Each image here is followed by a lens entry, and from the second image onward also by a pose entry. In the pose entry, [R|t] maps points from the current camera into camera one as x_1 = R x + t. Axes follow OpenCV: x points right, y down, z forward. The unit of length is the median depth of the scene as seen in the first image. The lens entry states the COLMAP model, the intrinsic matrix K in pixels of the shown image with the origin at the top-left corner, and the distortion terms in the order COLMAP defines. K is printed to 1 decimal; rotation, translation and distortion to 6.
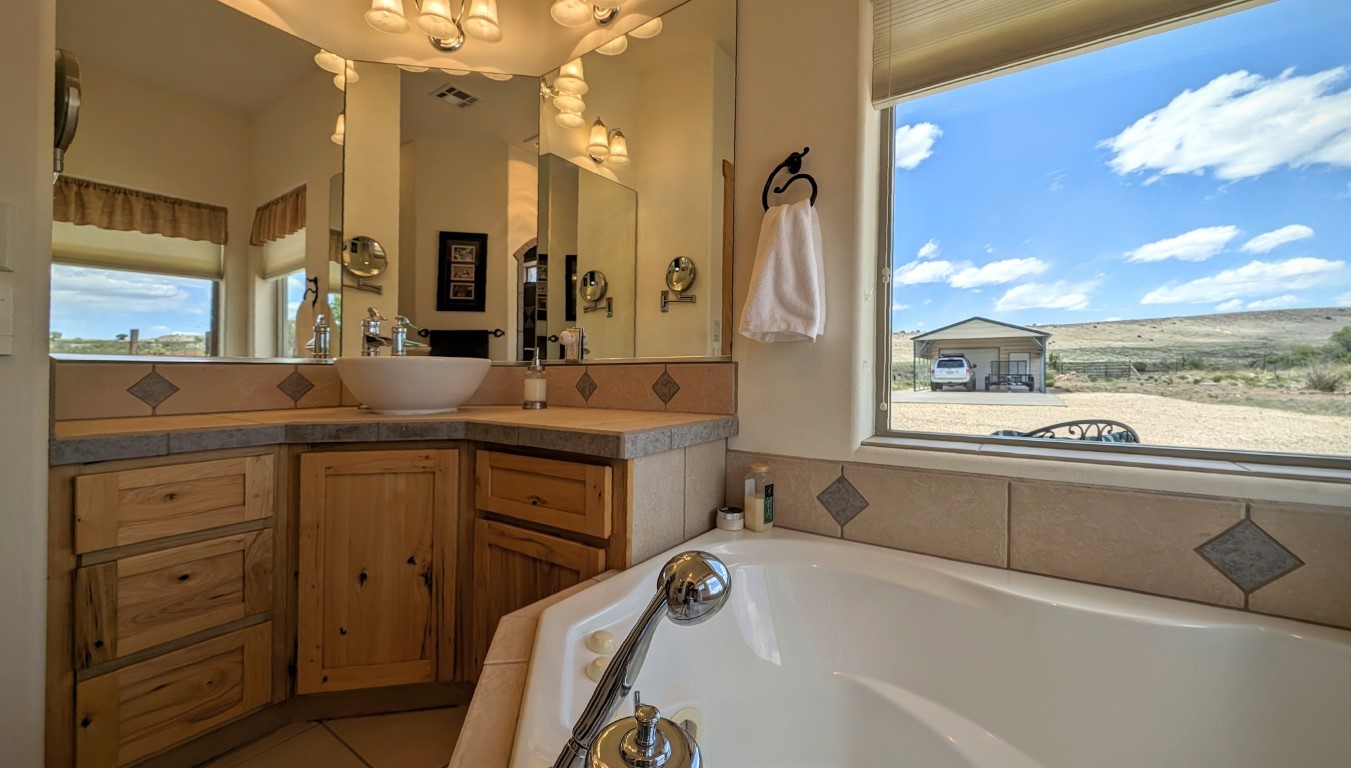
lens RADIAL K [[508.8, 0, 677.3], [0, 508.8, 375.7], [0, 0, 1]] dist [0.009650, 0.000041]
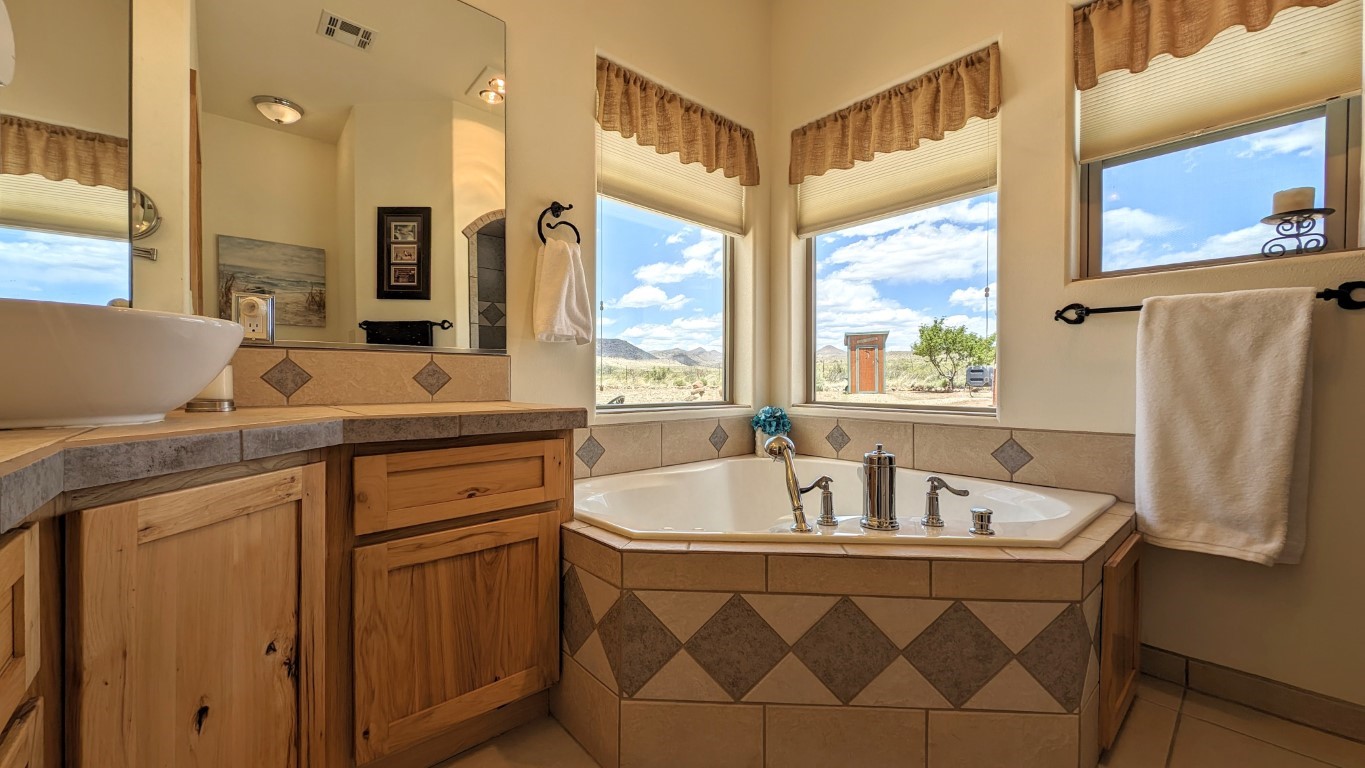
lens RADIAL K [[509.0, 0, 687.9], [0, 509.0, 387.3], [0, 0, 1]] dist [0.006346, -0.003180]
pose [[0.223911, -0.011377, 0.974543, -1.017784], [0.000721, 0.999934, 0.011508, 0.035891], [-0.974609, -0.001874, 0.223905, 0.364672]]
